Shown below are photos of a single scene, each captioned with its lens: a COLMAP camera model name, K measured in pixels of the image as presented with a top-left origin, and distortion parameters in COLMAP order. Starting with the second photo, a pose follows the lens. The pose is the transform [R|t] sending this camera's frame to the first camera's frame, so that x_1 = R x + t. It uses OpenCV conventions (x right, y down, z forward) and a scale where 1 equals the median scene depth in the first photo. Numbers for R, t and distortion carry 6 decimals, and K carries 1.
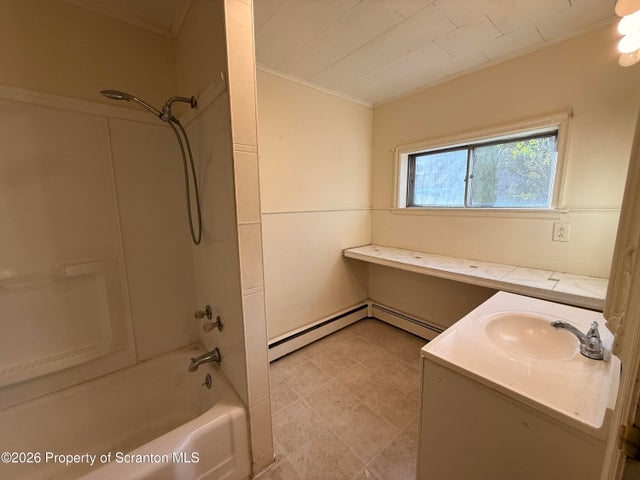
lens RADIAL K [[254.4, 0, 320.0], [0, 254.4, 240.0], [0, 0, 1]] dist [0.001079, 0.000071]
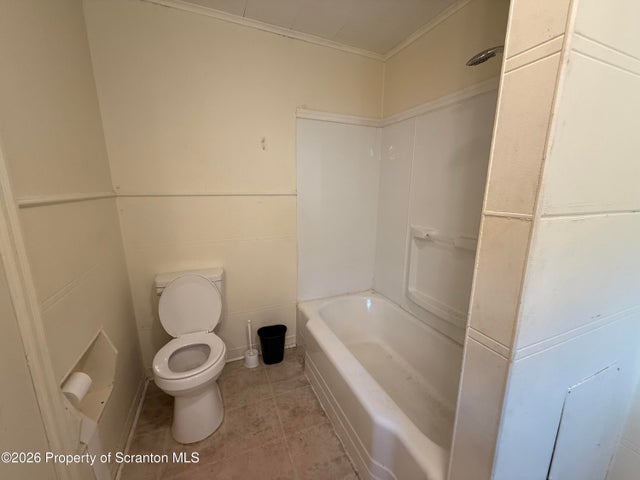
lens RADIAL K [[254.4, 0, 320.0], [0, 254.4, 240.0], [0, 0, 1]] dist [0.001079, 0.000071]
pose [[-0.294678, 0.193388, -0.935824, 0.305461], [-0.150815, 0.957623, 0.245383, -0.084273], [0.943620, 0.213445, -0.253025, 0.758893]]
